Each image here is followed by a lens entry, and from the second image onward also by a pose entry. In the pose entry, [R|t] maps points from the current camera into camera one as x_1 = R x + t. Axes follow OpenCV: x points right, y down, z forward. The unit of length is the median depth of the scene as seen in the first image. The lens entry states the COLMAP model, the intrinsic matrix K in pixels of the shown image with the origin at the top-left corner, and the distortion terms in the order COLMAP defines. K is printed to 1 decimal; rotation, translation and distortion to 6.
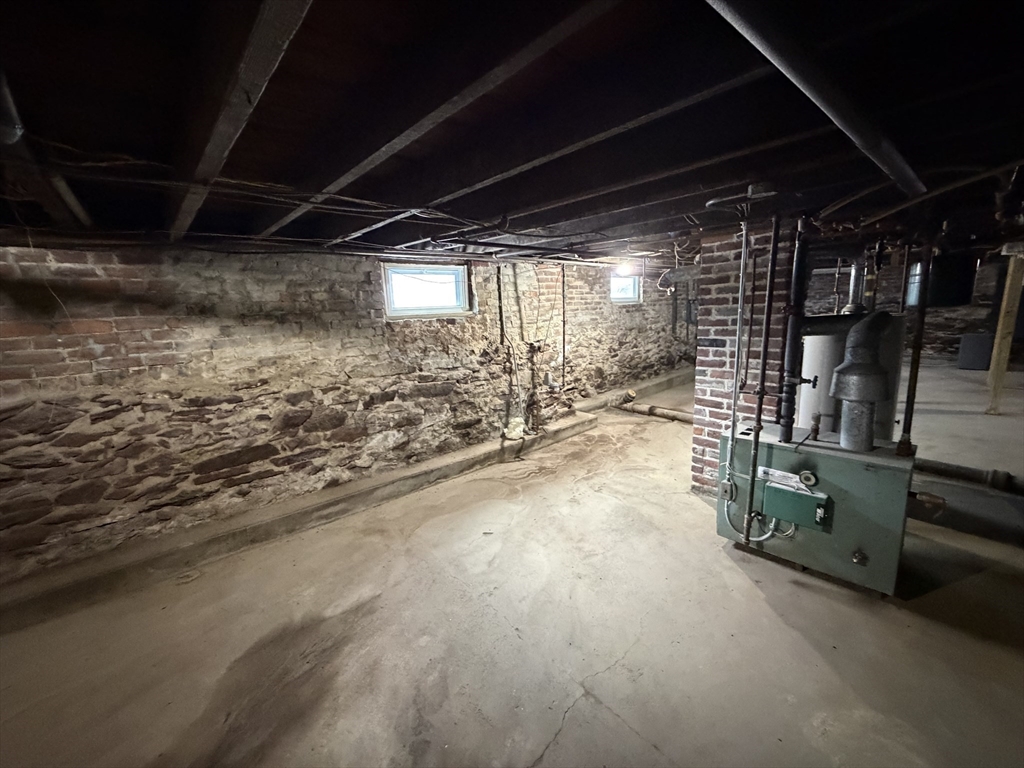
lens RADIAL K [[410.4, 0, 513.1], [0, 410.4, 383.0], [0, 0, 1]] dist [-0.000050, 0.000115]
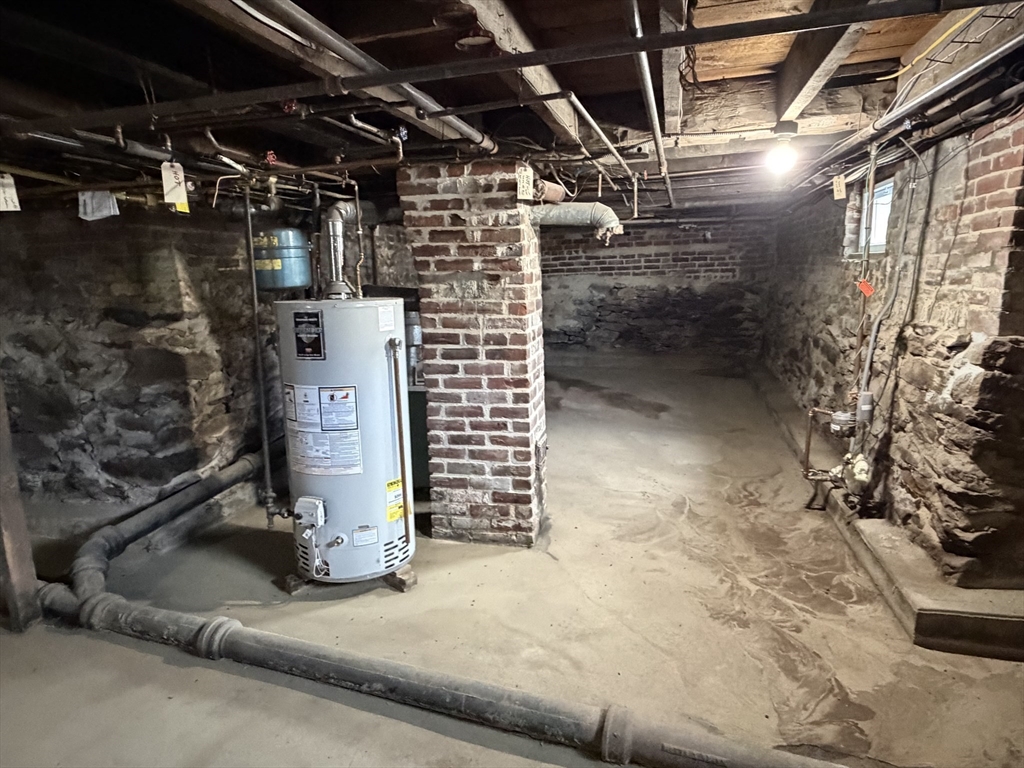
lens RADIAL K [[623.9, 0, 511.8], [0, 623.9, 389.1], [0, 0, 1]] dist [0.001610, 0.000459]
pose [[-0.830980, 0.167444, -0.530504, 0.593194], [-0.041931, 0.932060, 0.359869, -0.199537], [0.554720, 0.321288, -0.767502, 0.998108]]
